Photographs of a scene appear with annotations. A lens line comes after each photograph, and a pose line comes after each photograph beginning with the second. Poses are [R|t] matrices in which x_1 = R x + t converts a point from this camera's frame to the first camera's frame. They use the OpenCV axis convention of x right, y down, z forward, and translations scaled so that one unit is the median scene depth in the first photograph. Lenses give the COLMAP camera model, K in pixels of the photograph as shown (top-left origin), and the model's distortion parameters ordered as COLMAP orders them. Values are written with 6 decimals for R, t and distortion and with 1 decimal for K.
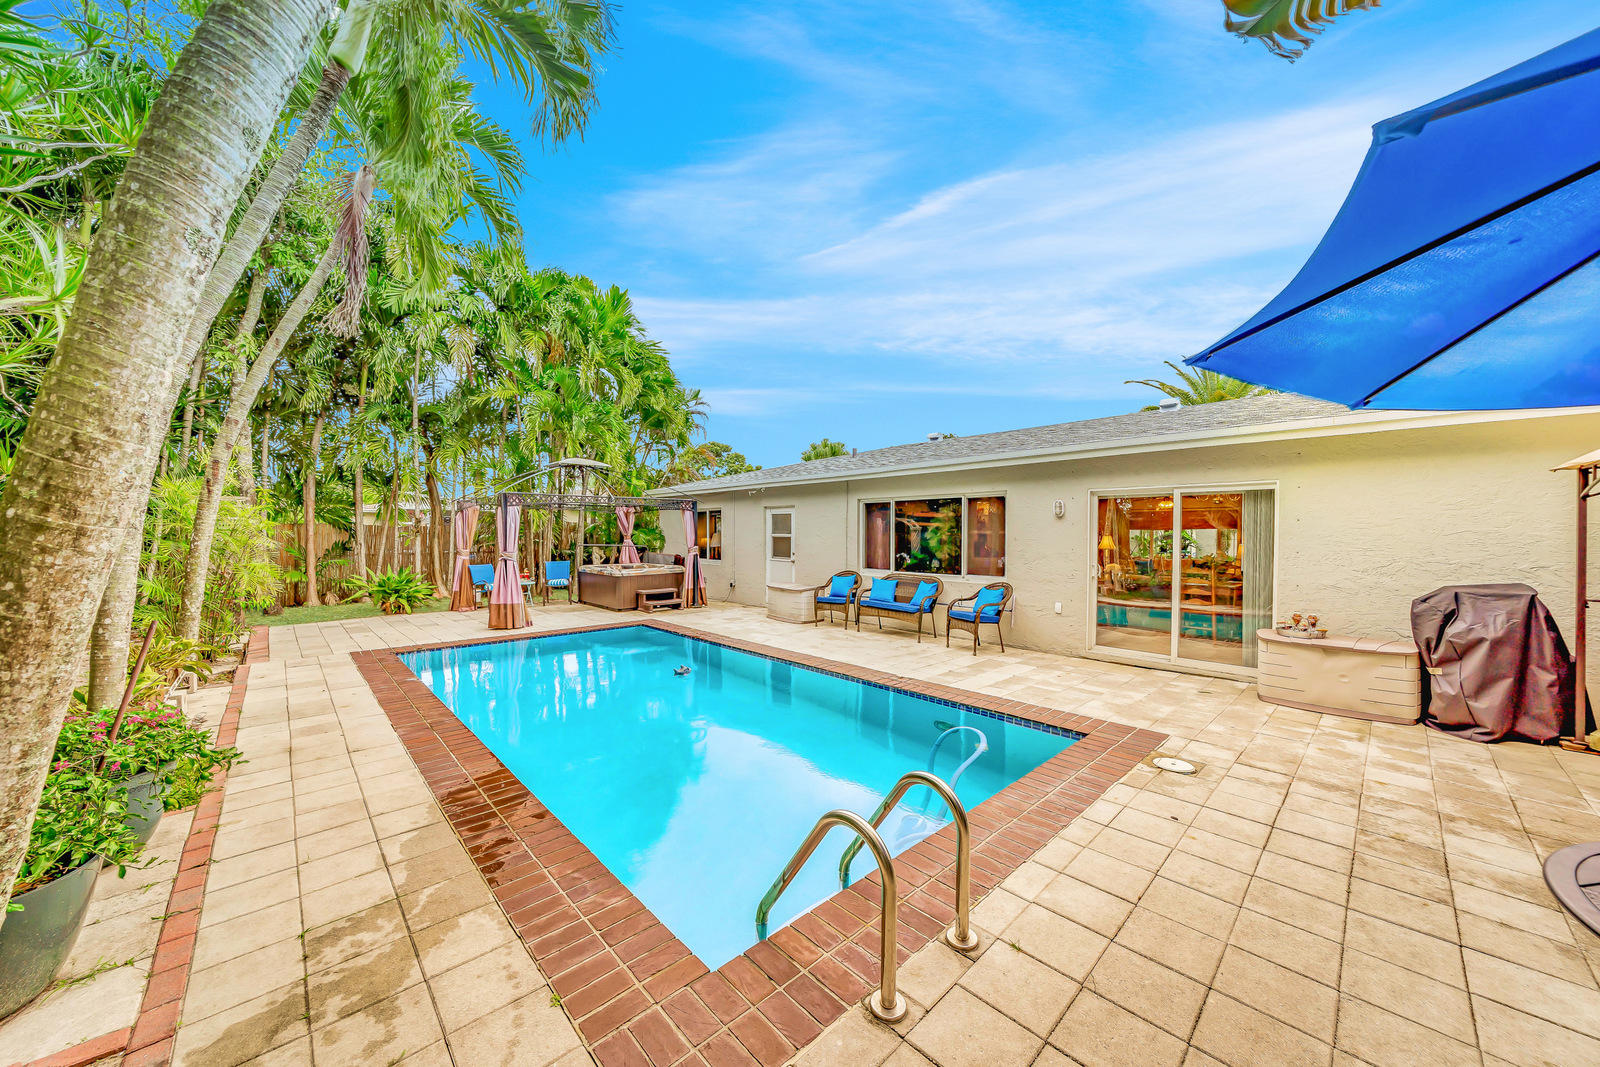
lens RADIAL K [[553.9, 0, 789.6], [0, 553.9, 536.7], [0, 0, 1]] dist [0.000300, 0.000006]
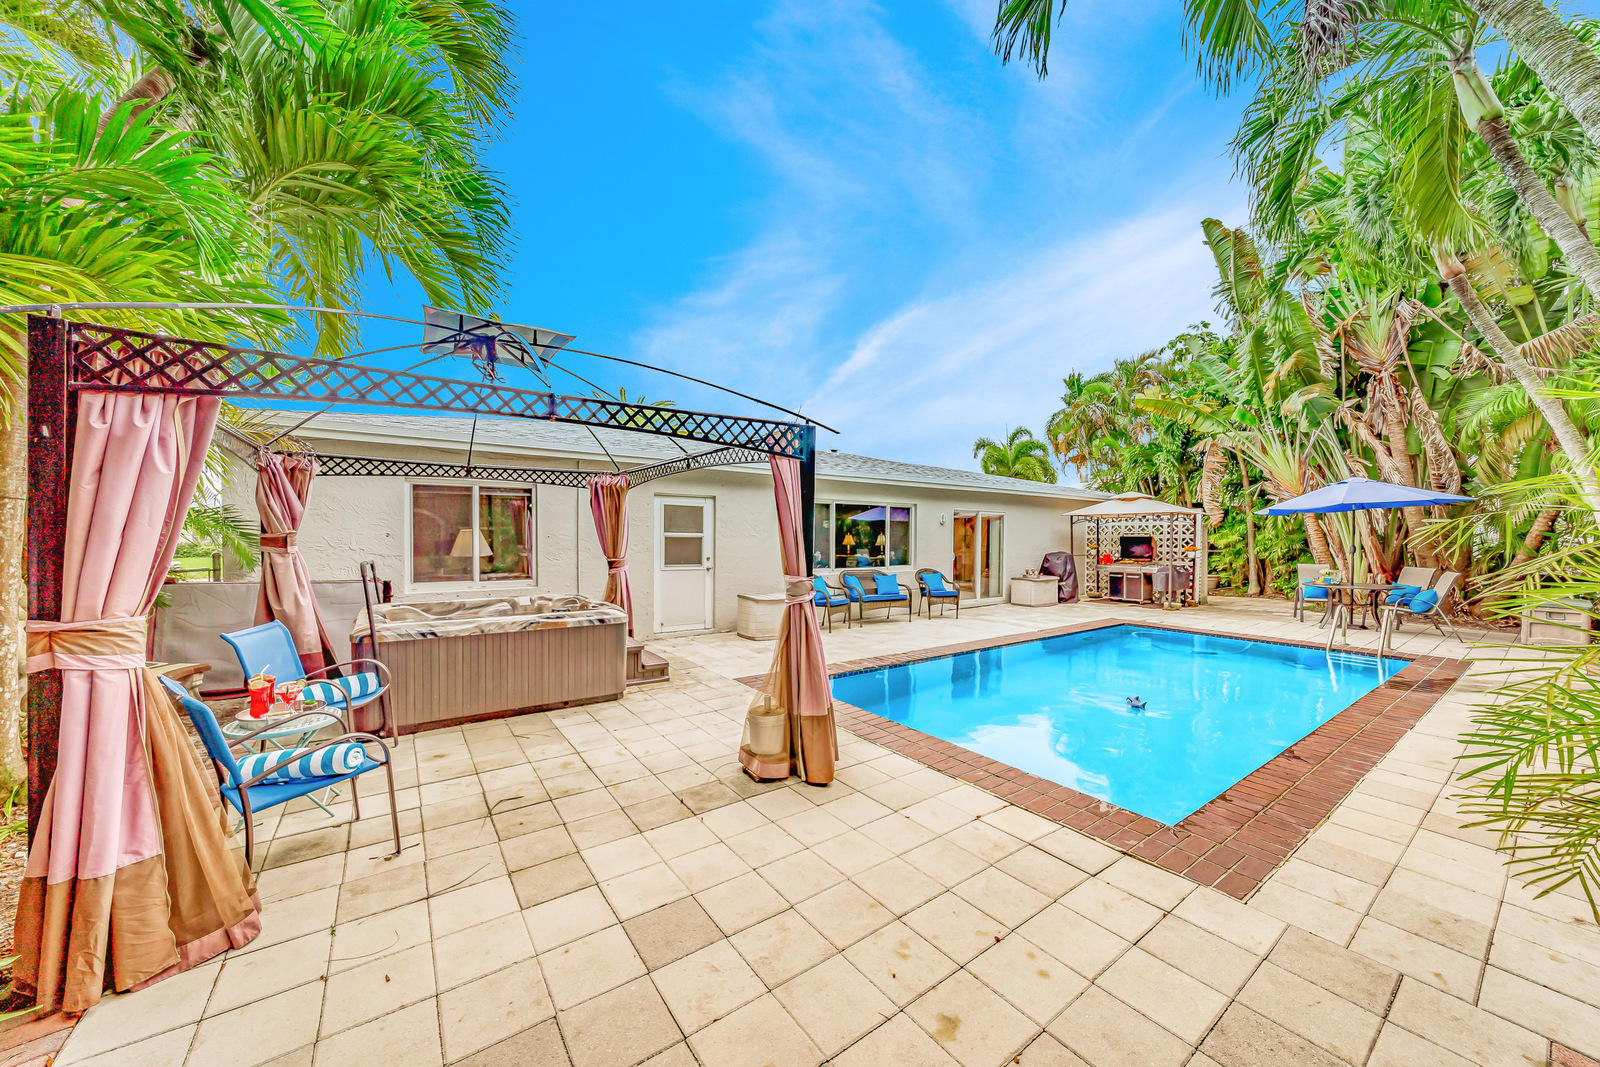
lens RADIAL K [[553.9, 0, 789.5], [0, 553.9, 541.1], [0, 0, 1]] dist [0.000300, 0.000006]
pose [[0.124647, -0.006467, 0.992180, -1.010271], [-0.001219, 0.999977, 0.006671, 0.001677], [-0.992200, -0.002041, 0.124636, 1.089275]]
